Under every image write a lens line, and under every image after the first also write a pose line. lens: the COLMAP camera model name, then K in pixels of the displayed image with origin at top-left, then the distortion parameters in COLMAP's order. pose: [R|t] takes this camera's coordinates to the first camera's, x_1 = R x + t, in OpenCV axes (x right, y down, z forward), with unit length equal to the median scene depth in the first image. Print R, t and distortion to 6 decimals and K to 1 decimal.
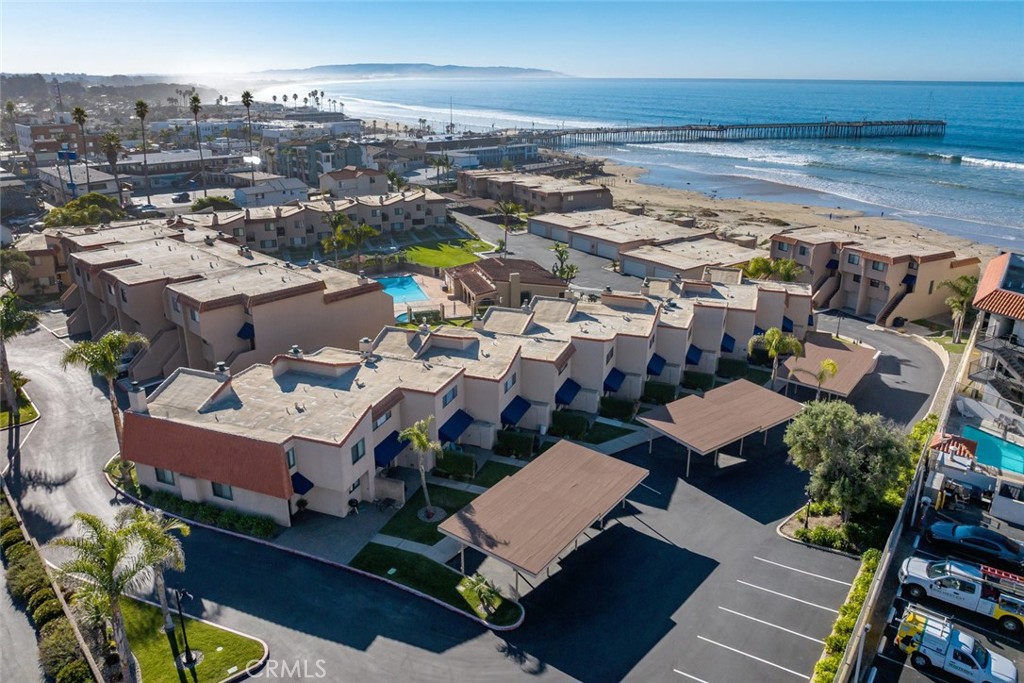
lens RADIAL K [[729.2, 0, 510.1], [0, 729.2, 327.9], [0, 0, 1]] dist [-0.042046, 0.007663]
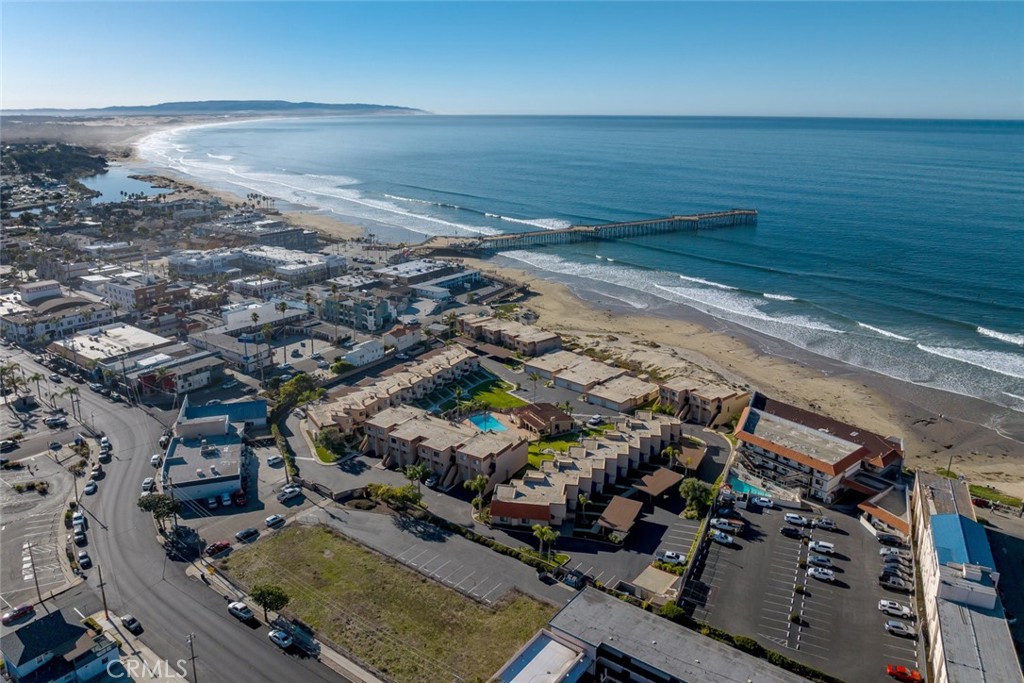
lens RADIAL K [[730.2, 0, 509.7], [0, 730.2, 317.5], [0, 0, 1]] dist [-0.025868, 0.001836]
pose [[0.981719, -0.051766, 0.183161, -0.596749], [0.061179, 0.997061, -0.046117, -0.328040], [-0.180235, 0.056480, 0.982001, -1.370109]]
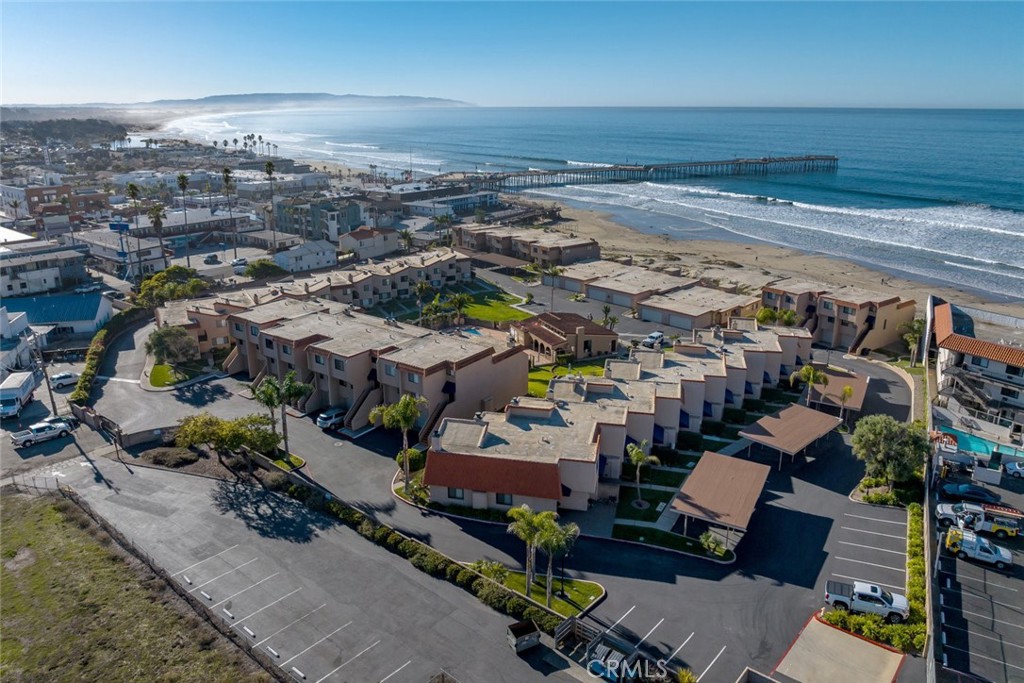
lens RADIAL K [[729.2, 0, 510.1], [0, 729.2, 327.9], [0, 0, 1]] dist [-0.042046, 0.007663]
pose [[0.991144, -0.041838, 0.126025, -0.318312], [0.046179, 0.998429, -0.031721, -0.045086], [-0.124500, 0.037259, 0.991520, -0.283729]]
